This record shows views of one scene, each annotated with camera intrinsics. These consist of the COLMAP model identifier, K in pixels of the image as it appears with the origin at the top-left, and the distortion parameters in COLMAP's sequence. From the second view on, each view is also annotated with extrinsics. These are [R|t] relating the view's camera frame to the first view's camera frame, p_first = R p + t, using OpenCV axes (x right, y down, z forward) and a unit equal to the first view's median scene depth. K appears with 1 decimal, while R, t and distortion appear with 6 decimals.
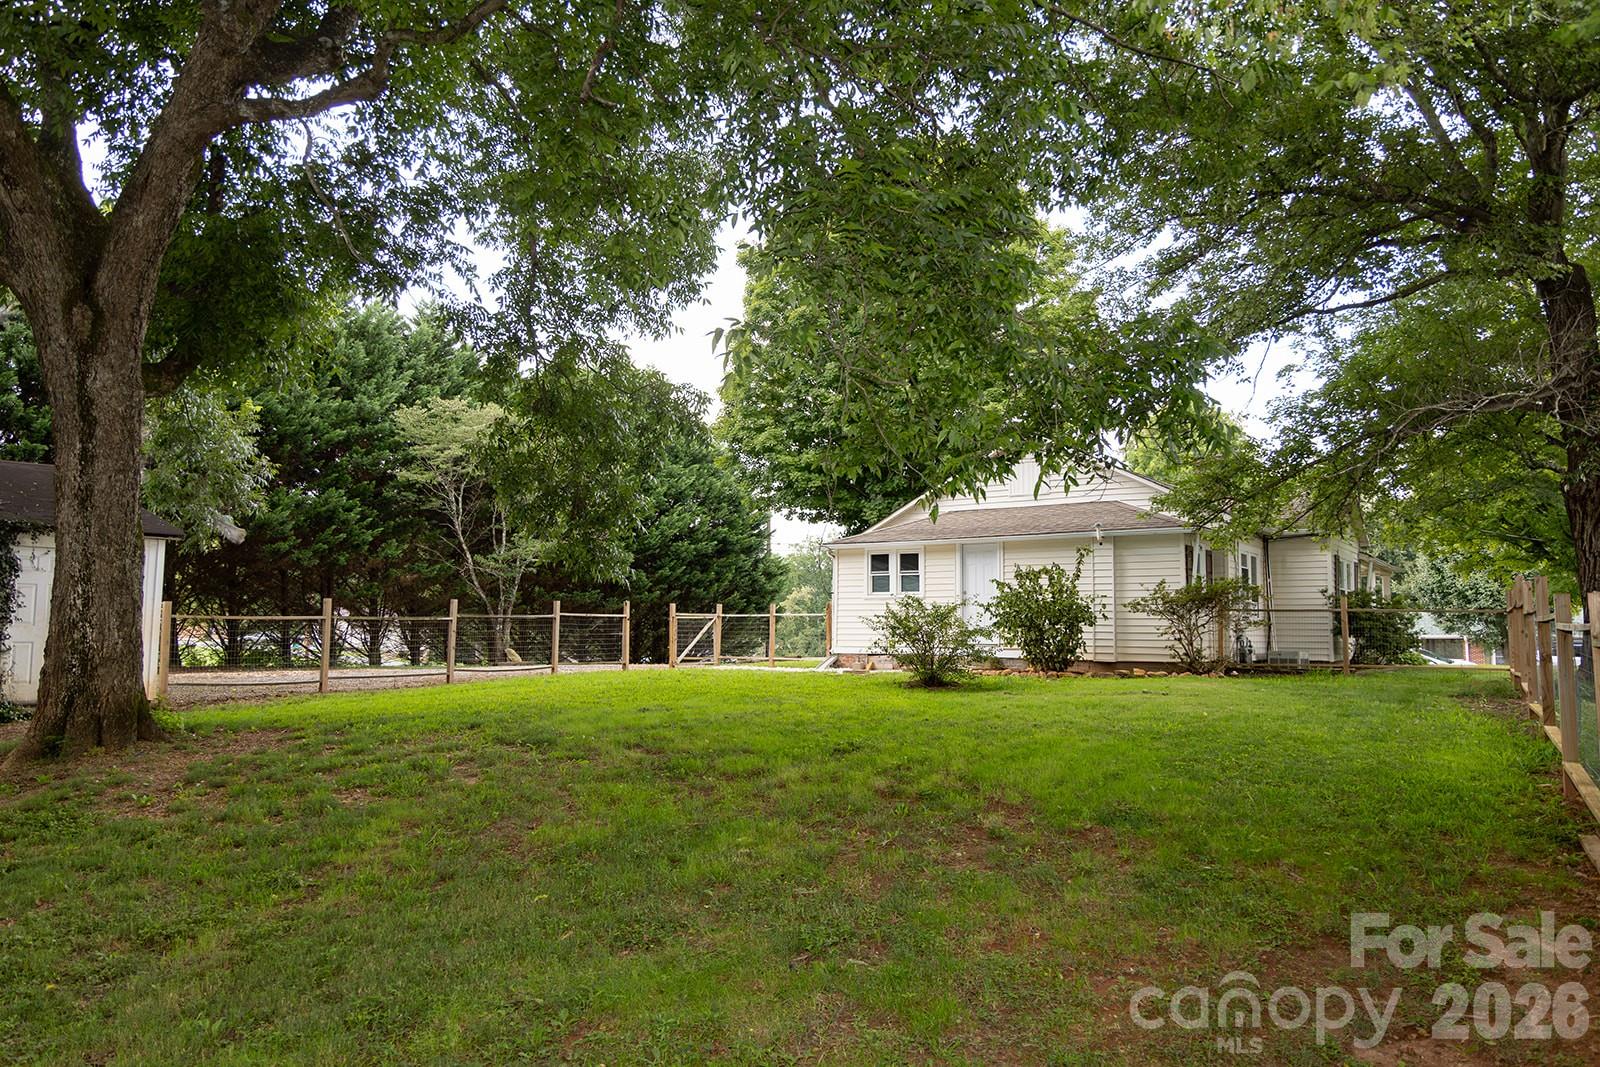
lens RADIAL K [[1098.8, 0, 800.0], [0, 1098.8, 533.5], [0, 0, 1]] dist [-0.005900, -0.001795]
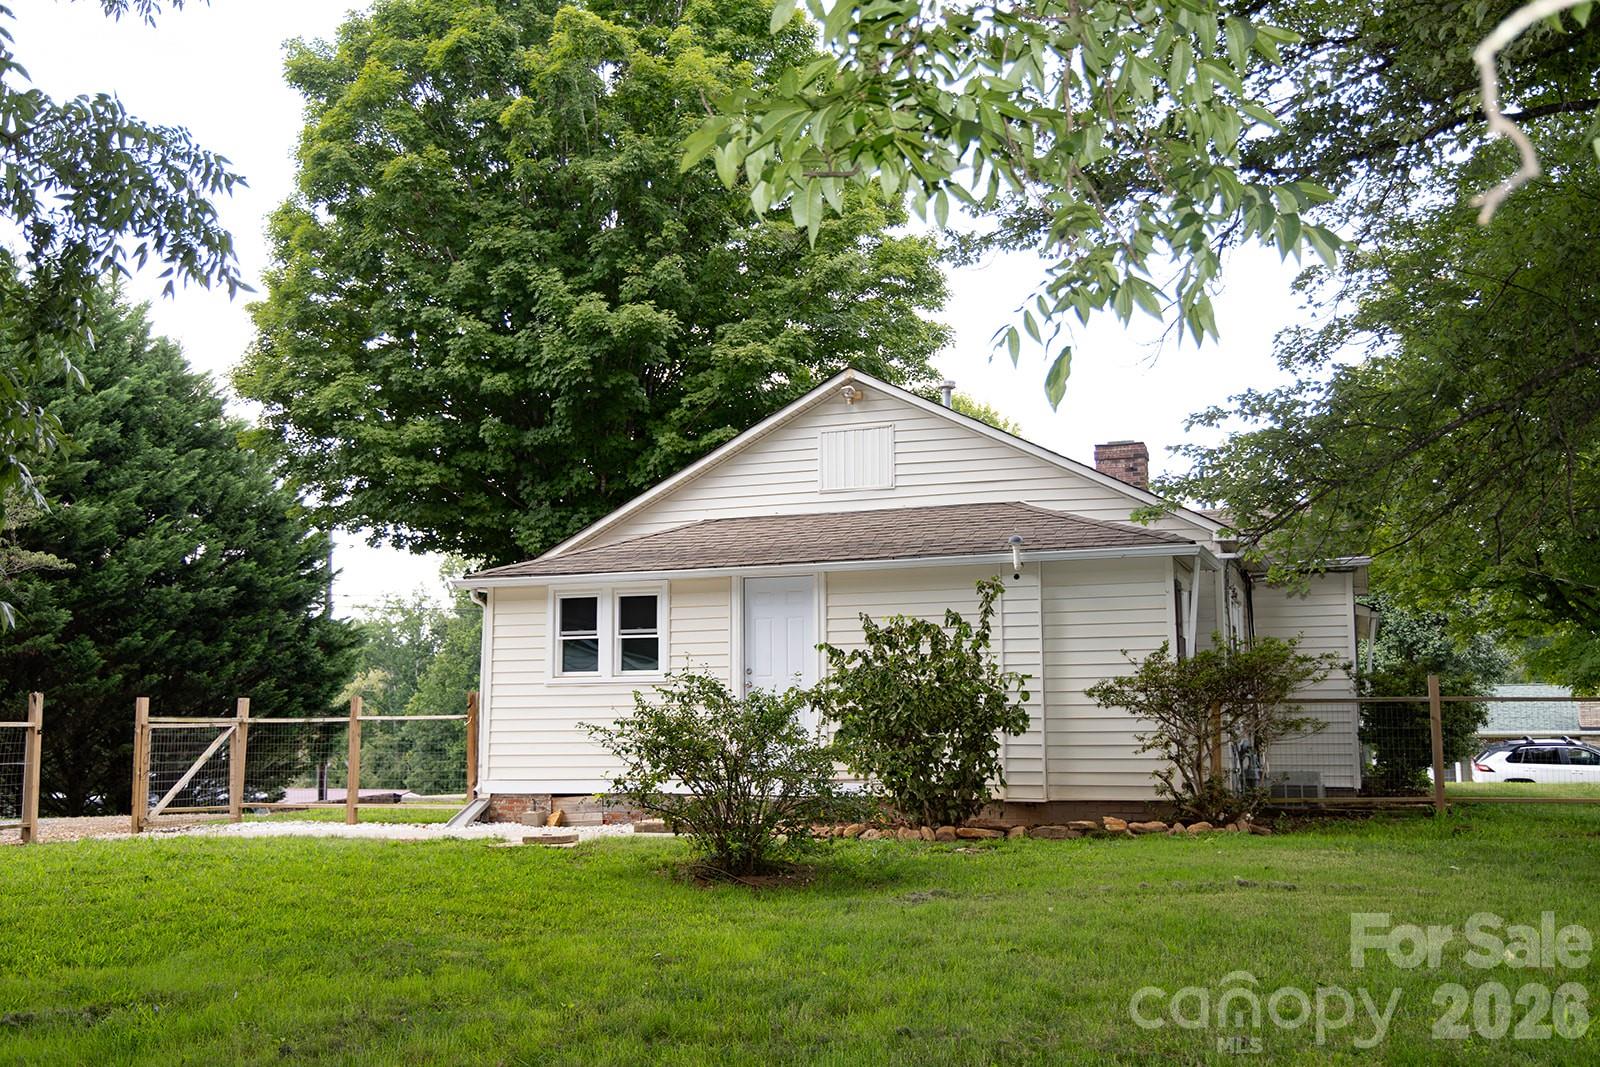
lens RADIAL K [[1548.8, 0, 800.0], [0, 1548.8, 533.5], [0, 0, 1]] dist [0.006871, -0.010905]
pose [[0.961648, 0.020994, 0.273483, -0.021079], [-0.009970, 0.999083, -0.041639, 0.014232], [-0.274106, 0.037316, 0.960975, 0.217039]]
